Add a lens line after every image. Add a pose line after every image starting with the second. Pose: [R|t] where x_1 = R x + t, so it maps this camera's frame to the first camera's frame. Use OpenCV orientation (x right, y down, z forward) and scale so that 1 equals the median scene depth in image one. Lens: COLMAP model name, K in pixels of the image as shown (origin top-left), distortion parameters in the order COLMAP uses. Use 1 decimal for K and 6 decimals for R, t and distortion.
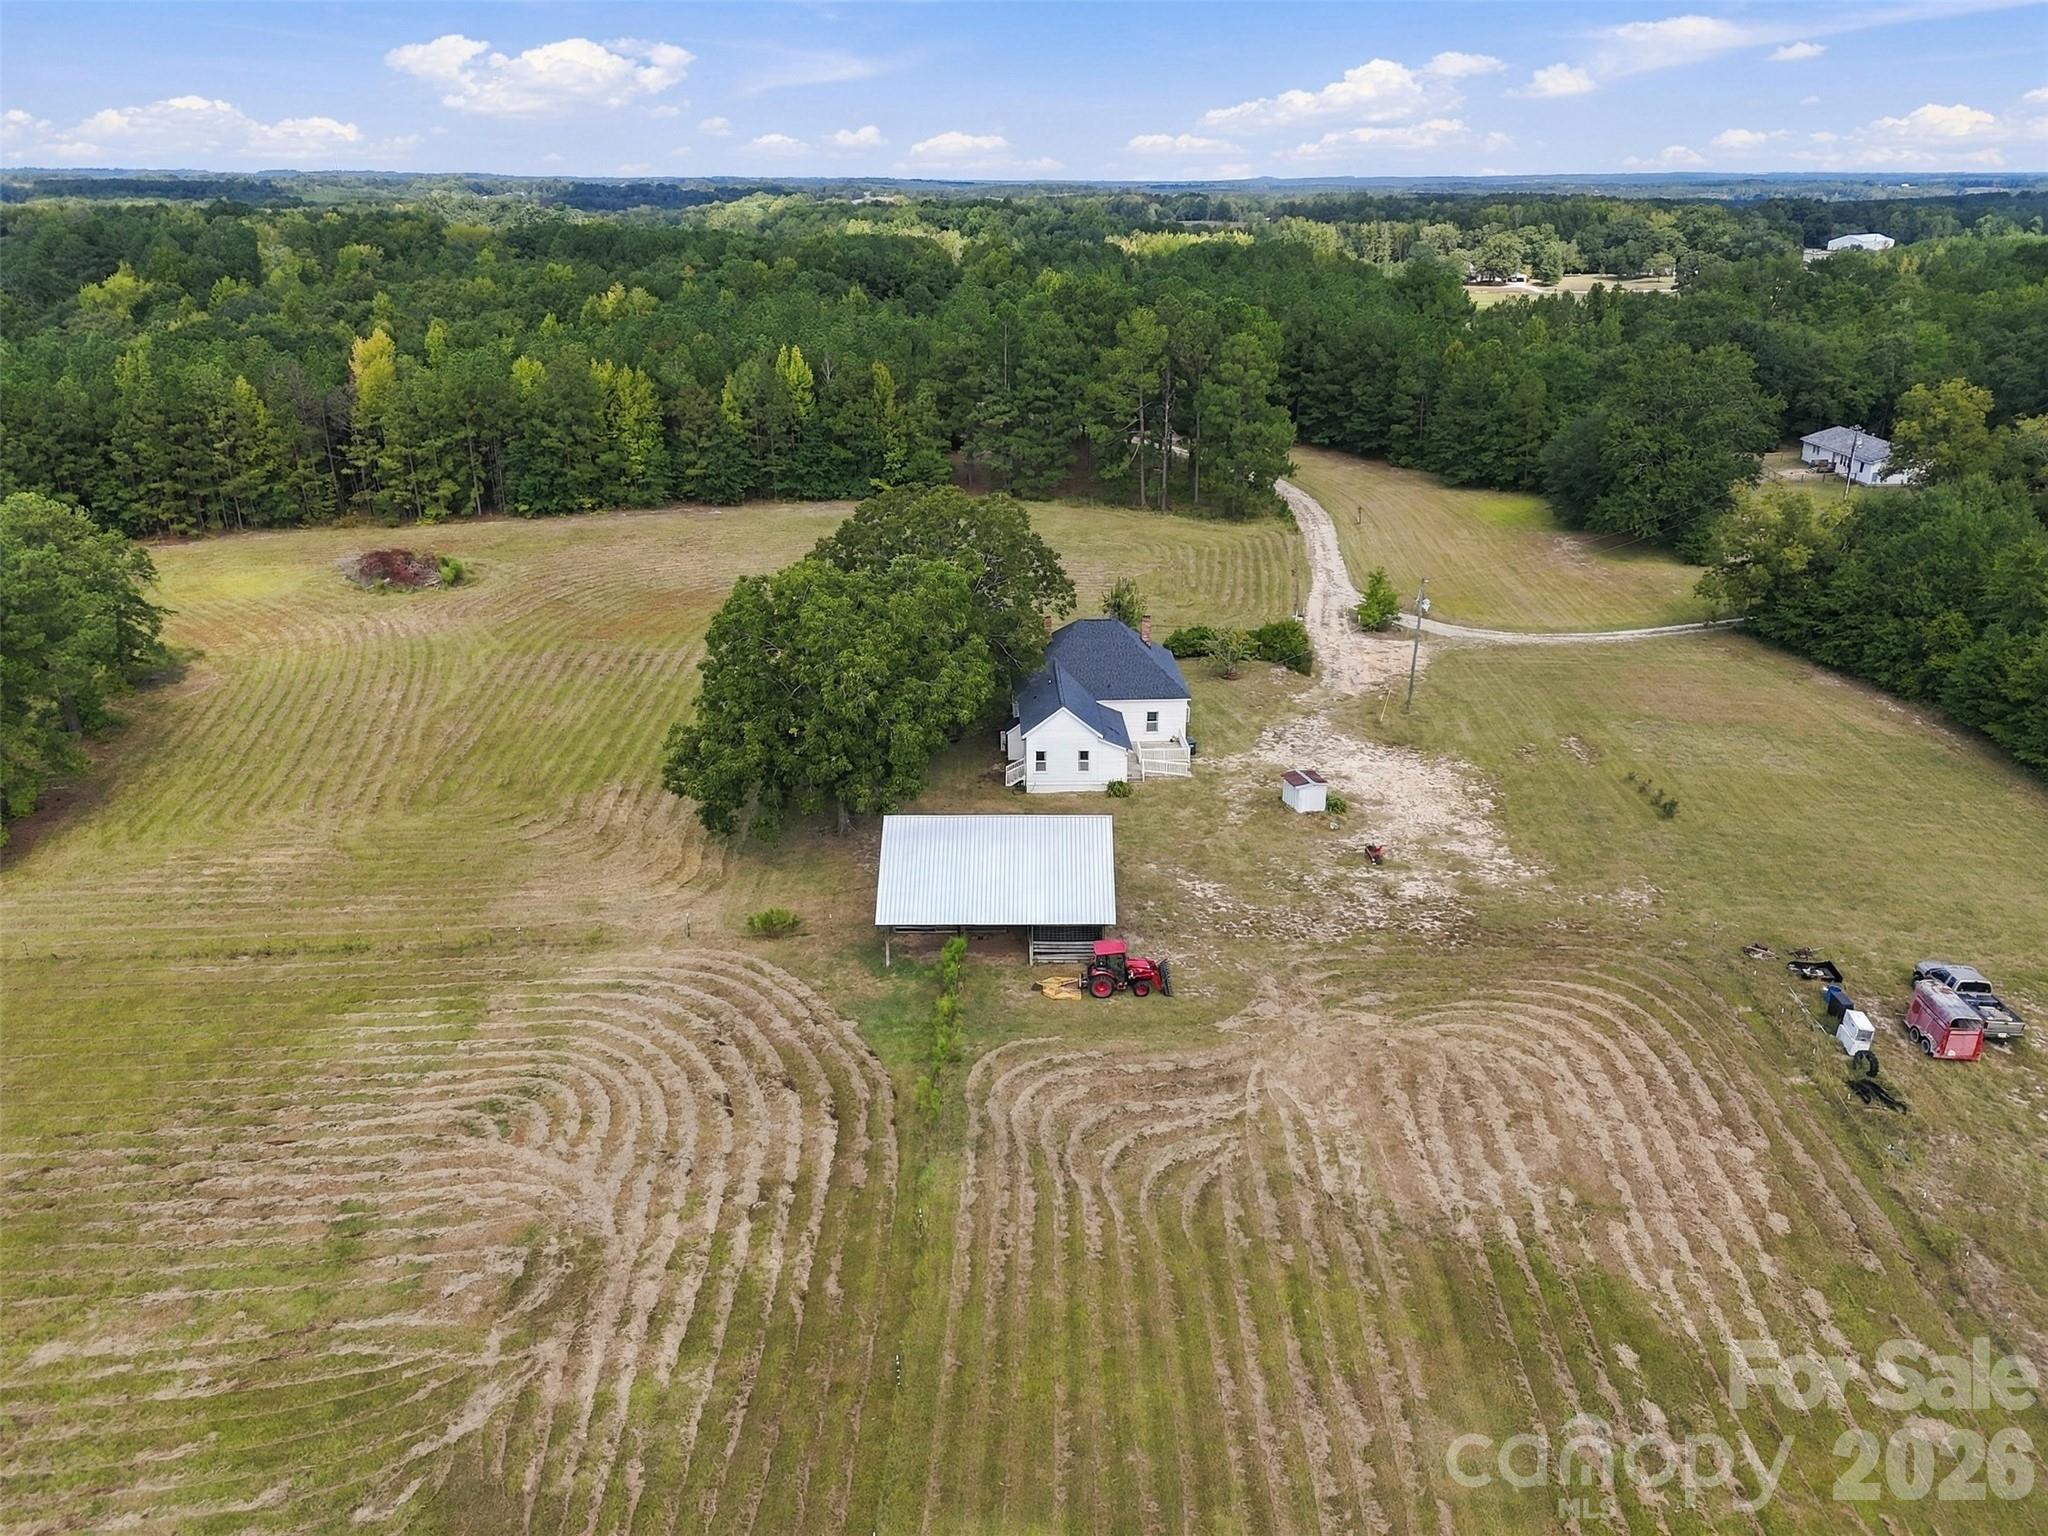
lens RADIAL K [[1505.9, 0, 1024.0], [0, 1505.9, 768.0], [0, 0, 1]] dist [0.074305, -0.062529]
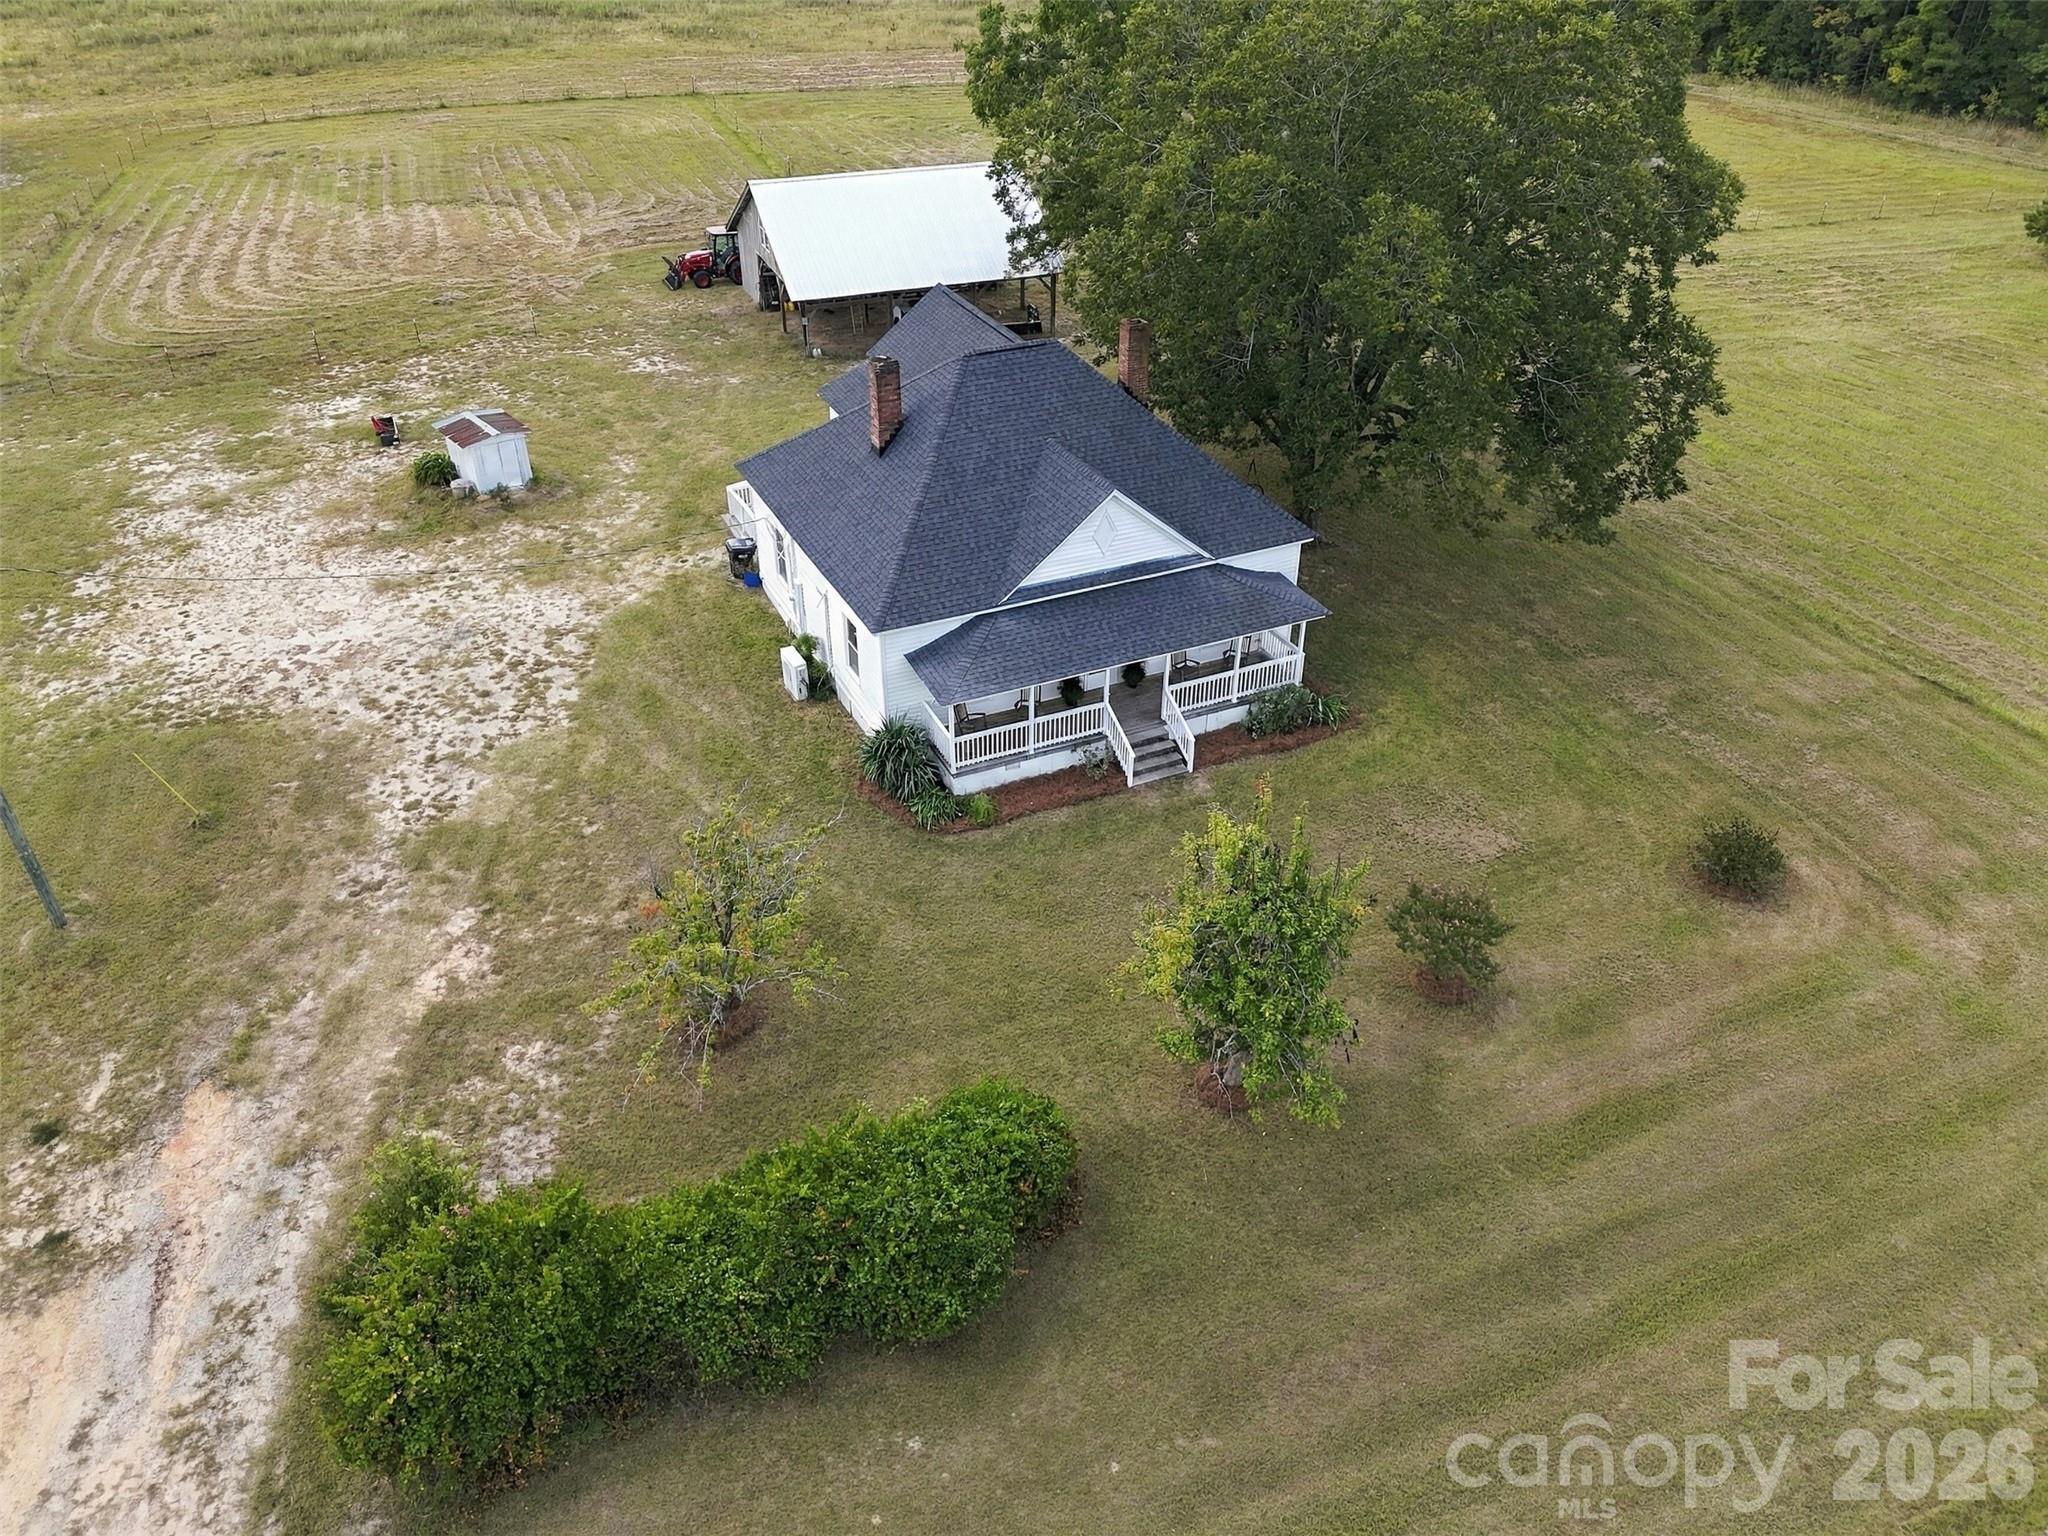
lens RADIAL K [[1502.1, 0, 1022.9], [0, 1502.1, 752.7], [0, 0, 1]] dist [0.076144, -0.058652]
pose [[-0.922198, 0.214879, -0.321525, 0.230130], [-0.138067, 0.593681, 0.792768, -0.414474], [0.361232, 0.775481, -0.517823, 1.589548]]
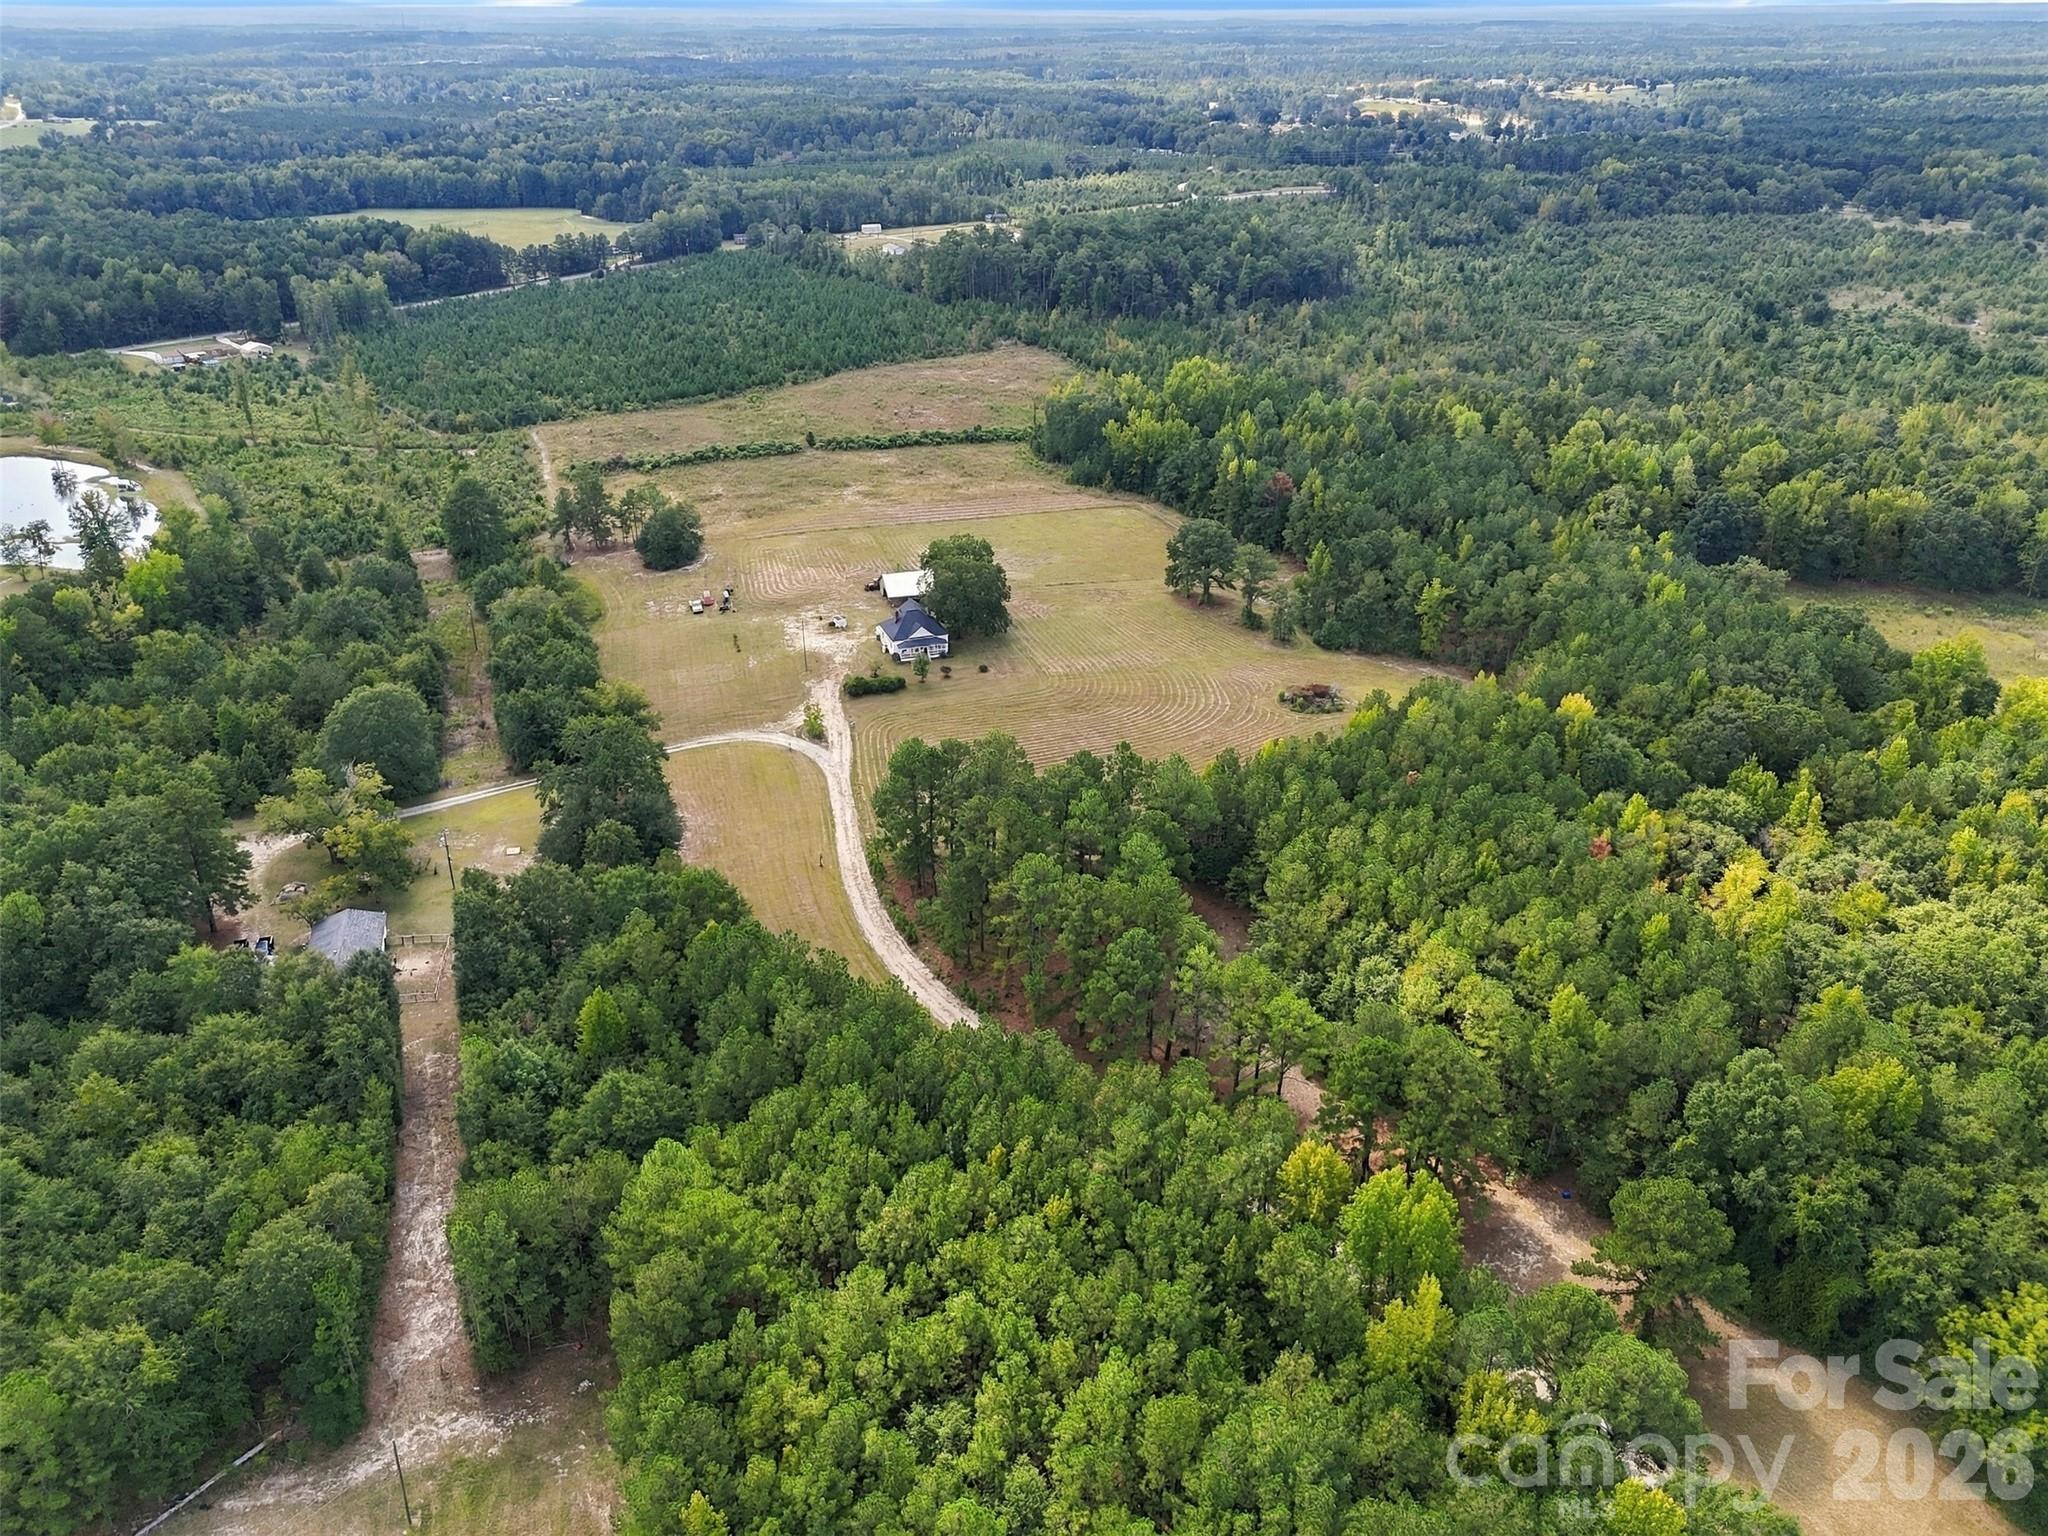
lens RADIAL K [[1505.9, 0, 1024.0], [0, 1505.9, 768.0], [0, 0, 1]] dist [0.074305, -0.062529]
pose [[-0.949598, 0.140210, -0.280366, 0.891589], [-0.114765, 0.676795, 0.727171, -2.581784], [0.291707, 0.722696, -0.626591, 3.932090]]
